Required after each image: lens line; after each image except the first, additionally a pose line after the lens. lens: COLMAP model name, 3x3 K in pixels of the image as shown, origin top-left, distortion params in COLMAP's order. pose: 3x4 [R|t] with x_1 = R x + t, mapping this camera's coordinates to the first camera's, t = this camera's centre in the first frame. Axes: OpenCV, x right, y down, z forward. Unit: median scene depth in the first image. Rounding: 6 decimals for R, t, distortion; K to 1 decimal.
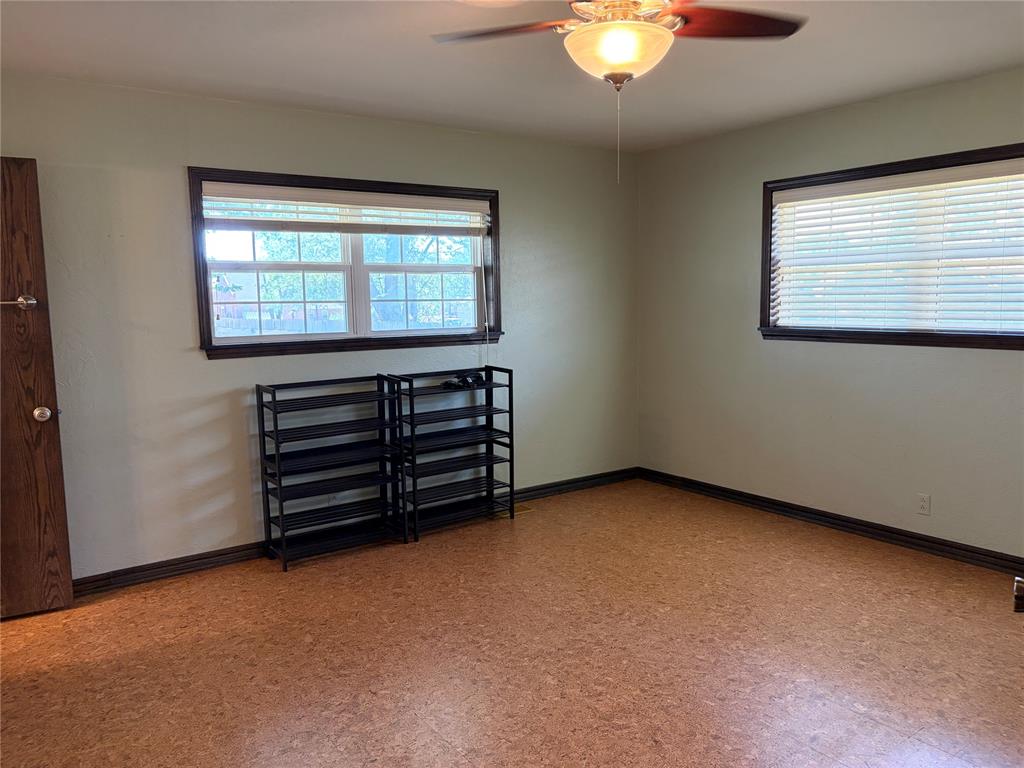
lens RADIAL K [[766.8, 0, 514.3], [0, 766.8, 383.1], [0, 0, 1]] dist [0.053270, -0.000398]
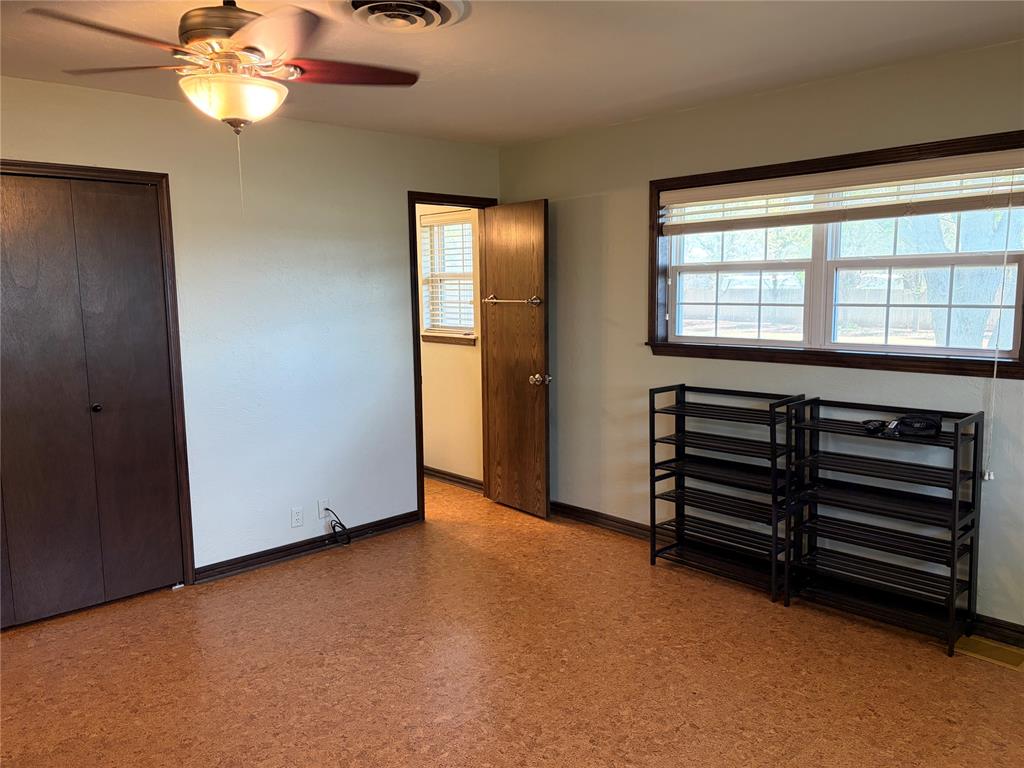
lens RADIAL K [[766.8, 0, 513.9], [0, 766.8, 381.1], [0, 0, 1]] dist [0.053270, -0.000398]
pose [[0.154754, 0.136640, -0.978458, 0.622981], [-0.110050, 0.986610, 0.120373, -0.098343], [0.981805, 0.089051, 0.167719, 0.595030]]
